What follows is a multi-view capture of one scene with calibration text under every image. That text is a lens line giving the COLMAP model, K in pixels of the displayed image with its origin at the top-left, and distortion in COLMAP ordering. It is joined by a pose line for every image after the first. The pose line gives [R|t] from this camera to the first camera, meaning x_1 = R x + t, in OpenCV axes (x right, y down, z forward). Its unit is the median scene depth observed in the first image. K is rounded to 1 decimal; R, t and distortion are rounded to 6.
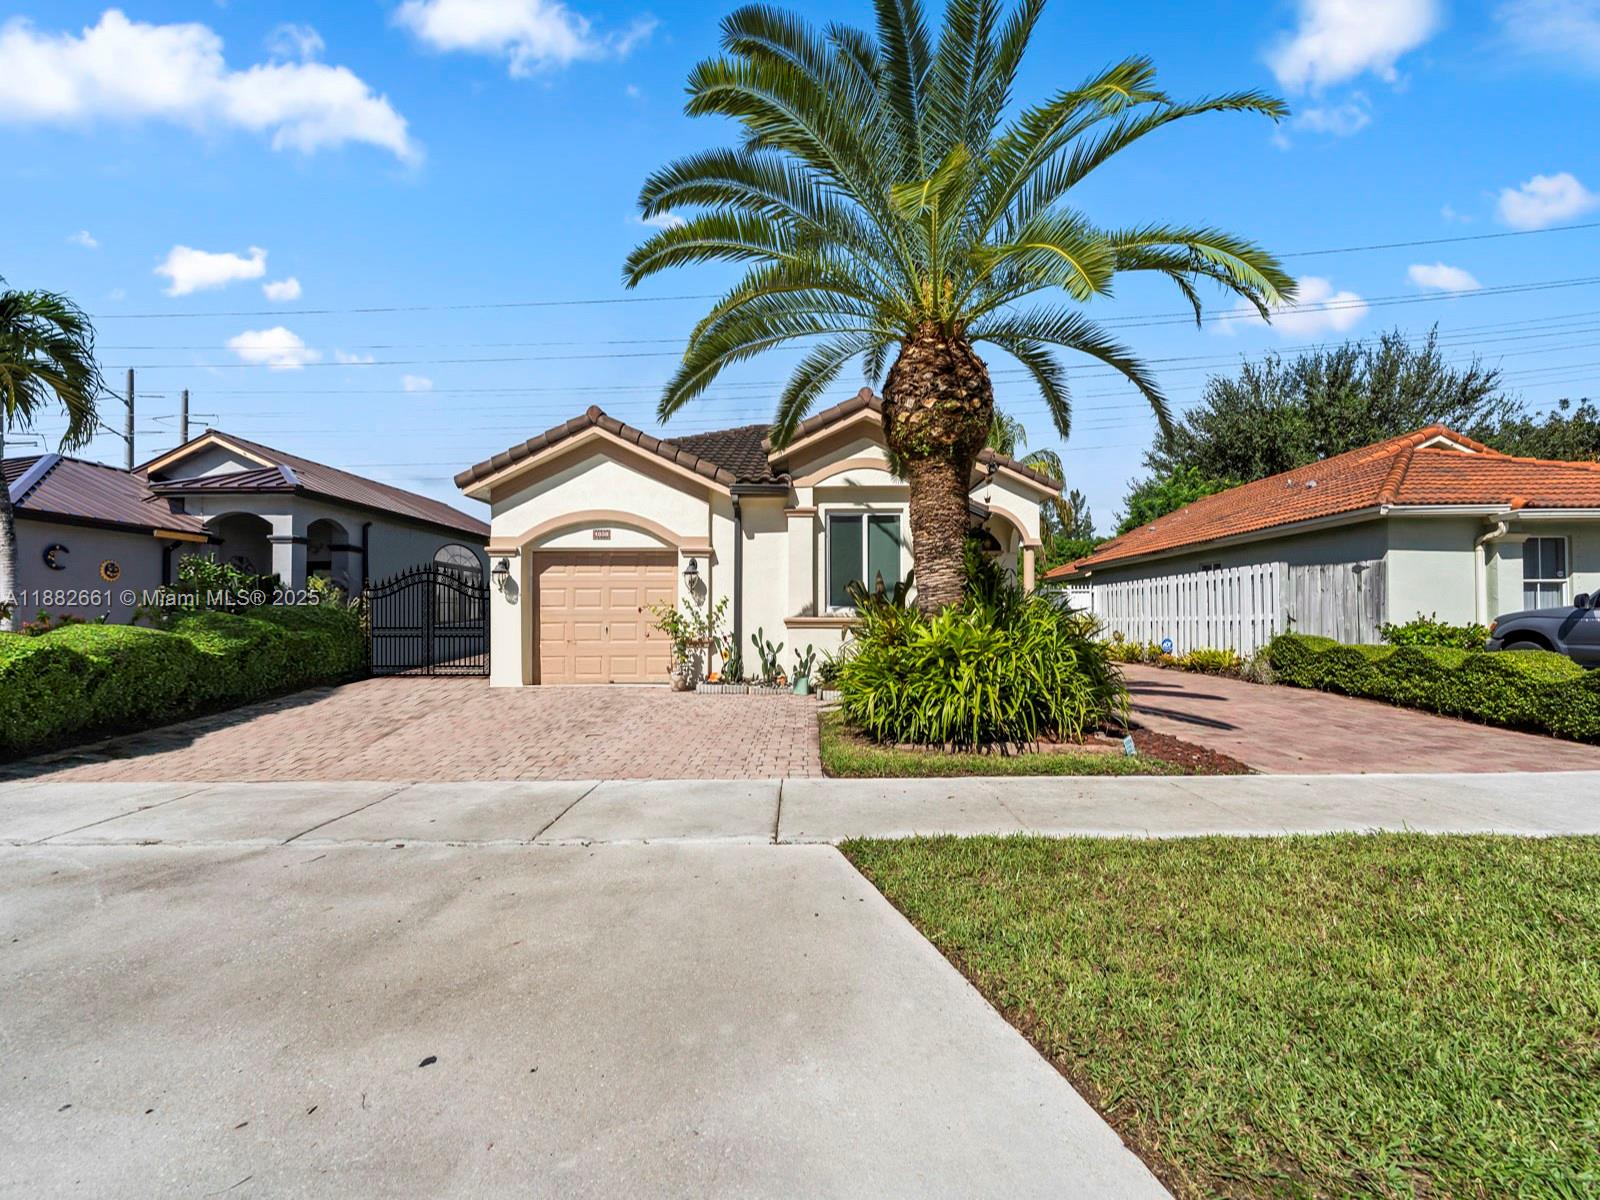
lens RADIAL K [[655.6, 0, 788.2], [0, 655.6, 603.5], [0, 0, 1]] dist [-0.003491, 0.000610]
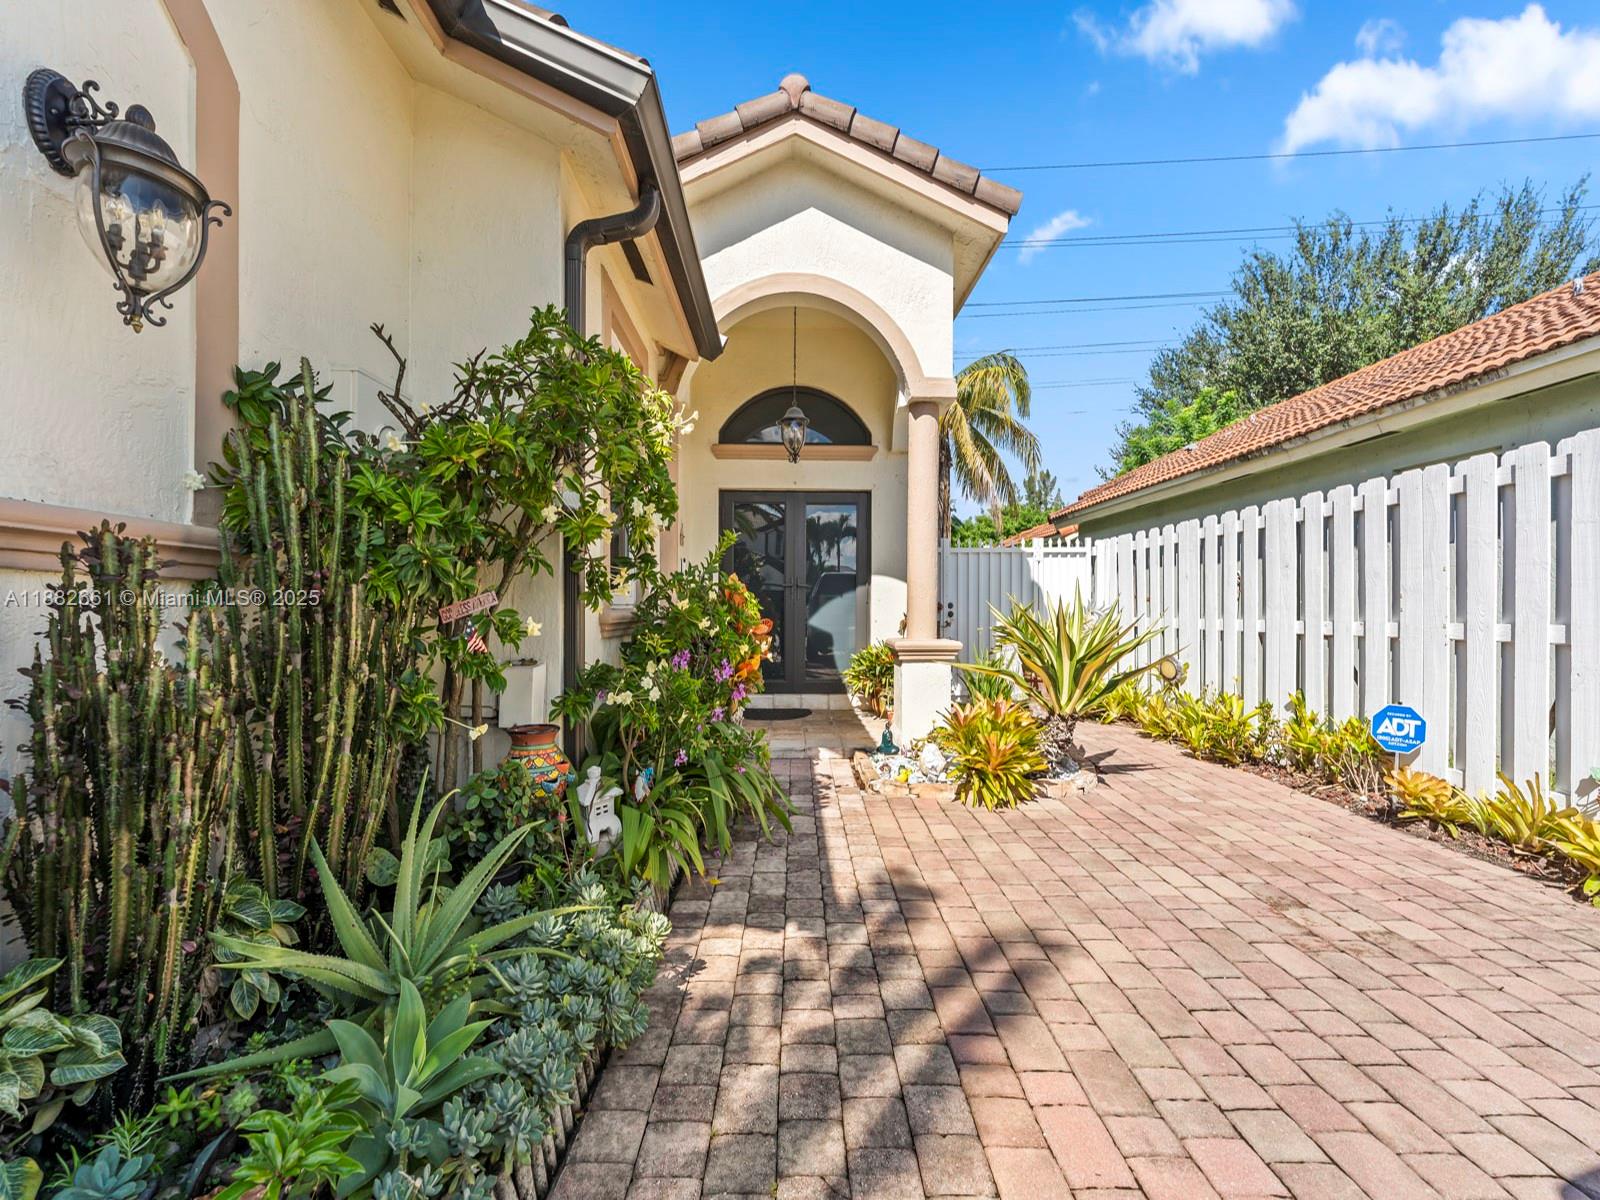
lens RADIAL K [[655.6, 0, 797.0], [0, 655.6, 597.1], [0, 0, 1]] dist [-0.003491, 0.000610]
pose [[0.998492, 0.009839, 0.054016, 0.421040], [-0.010320, 0.999910, 0.008626, 0.013146], [-0.053926, -0.009171, 0.998503, 0.983788]]
